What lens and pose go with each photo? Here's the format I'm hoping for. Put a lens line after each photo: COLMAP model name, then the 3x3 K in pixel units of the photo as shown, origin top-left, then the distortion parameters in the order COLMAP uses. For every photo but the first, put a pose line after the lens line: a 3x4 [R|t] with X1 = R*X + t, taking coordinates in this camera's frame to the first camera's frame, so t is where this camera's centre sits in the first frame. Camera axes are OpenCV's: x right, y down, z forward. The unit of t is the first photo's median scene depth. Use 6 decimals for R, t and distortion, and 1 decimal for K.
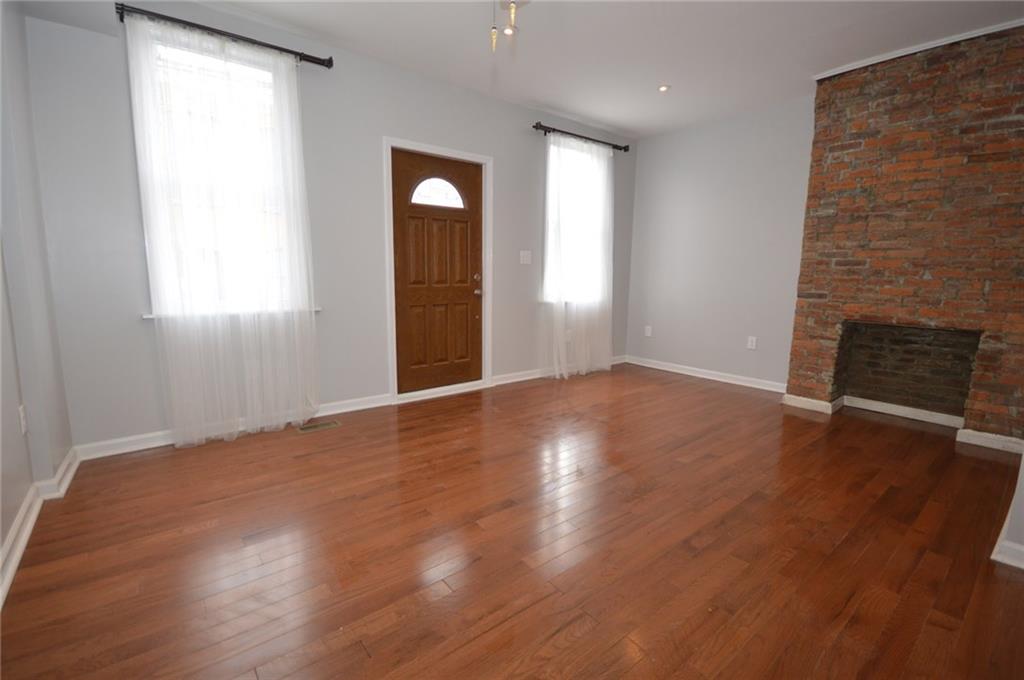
lens RADIAL K [[458.9, 0, 508.6], [0, 458.9, 339.1], [0, 0, 1]] dist [-0.005782, -0.005606]
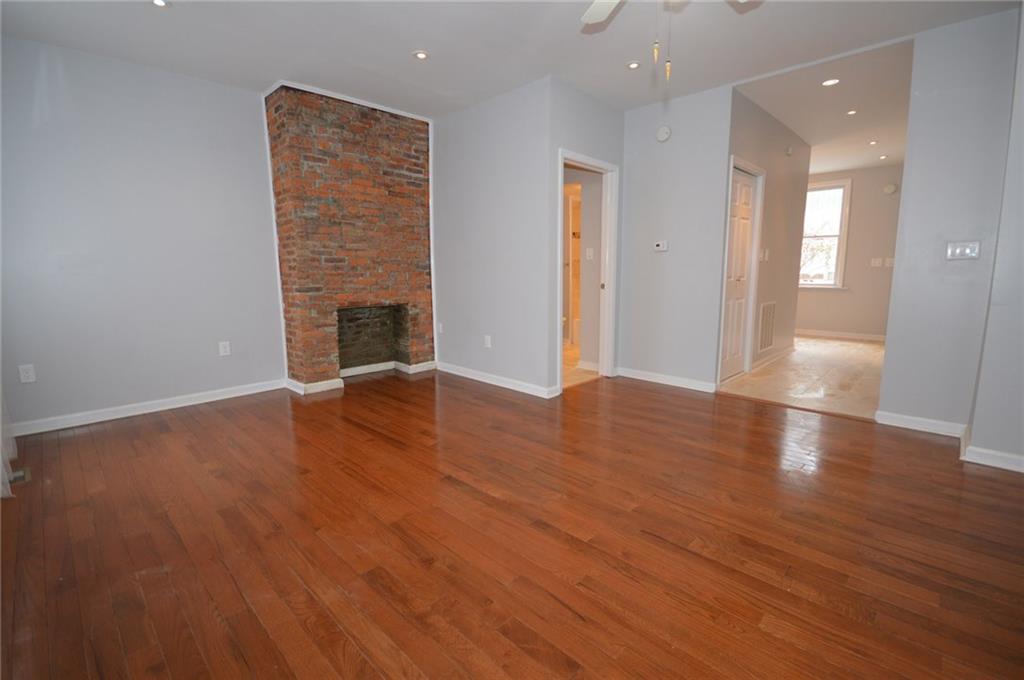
lens RADIAL K [[458.9, 0, 513.3], [0, 458.9, 341.5], [0, 0, 1]] dist [-0.005782, -0.005606]
pose [[-0.141728, -0.163219, 0.976357, -0.551033], [0.149356, 0.971496, 0.184087, -0.114199], [-0.978574, 0.171915, -0.113310, 0.735243]]
